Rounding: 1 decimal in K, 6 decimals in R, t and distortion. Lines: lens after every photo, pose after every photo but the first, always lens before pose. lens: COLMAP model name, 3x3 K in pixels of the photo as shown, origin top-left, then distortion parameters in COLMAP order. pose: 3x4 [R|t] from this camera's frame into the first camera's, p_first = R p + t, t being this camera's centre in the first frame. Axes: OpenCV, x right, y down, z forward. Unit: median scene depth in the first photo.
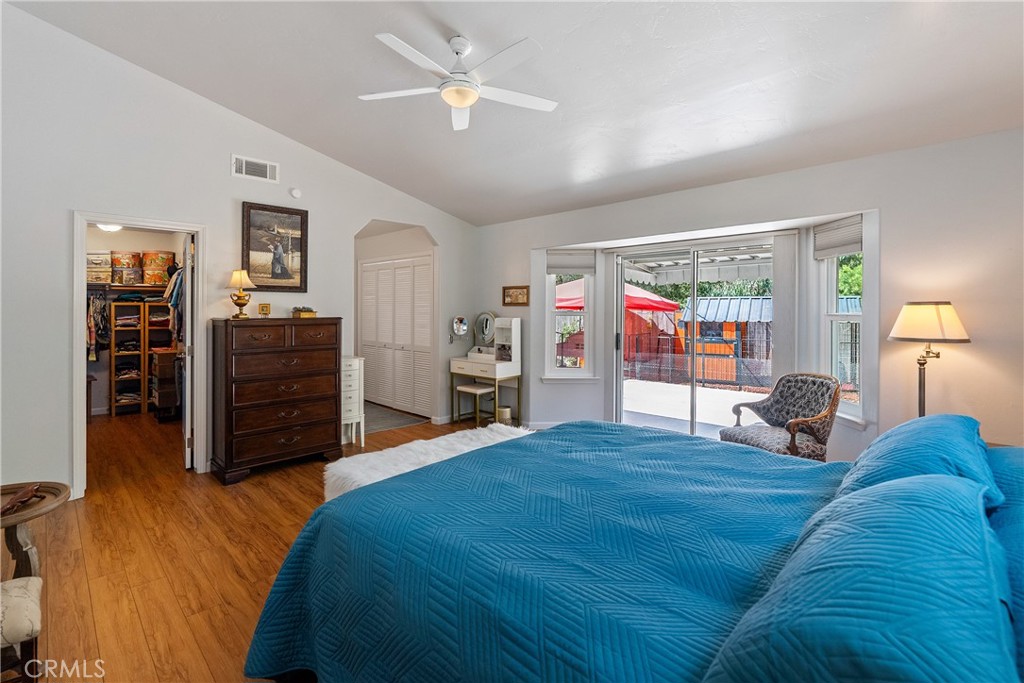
lens RADIAL K [[474.2, 0, 505.4], [0, 474.2, 311.6], [0, 0, 1]] dist [-0.008879, 0.002663]
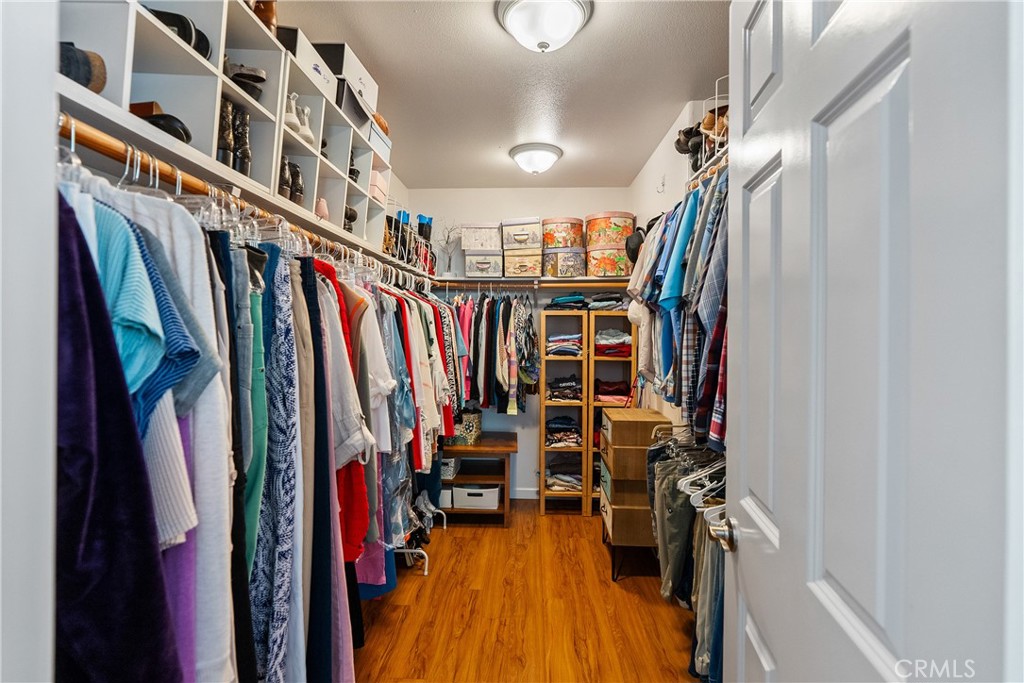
lens RADIAL K [[474.2, 0, 511.3], [0, 474.2, 336.0], [0, 0, 1]] dist [-0.008879, 0.002663]
pose [[0.698133, 0.016511, -0.715777, -0.439839], [-0.006228, 0.999836, 0.016989, 0.001537], [0.715941, -0.007403, 0.698122, 0.560557]]
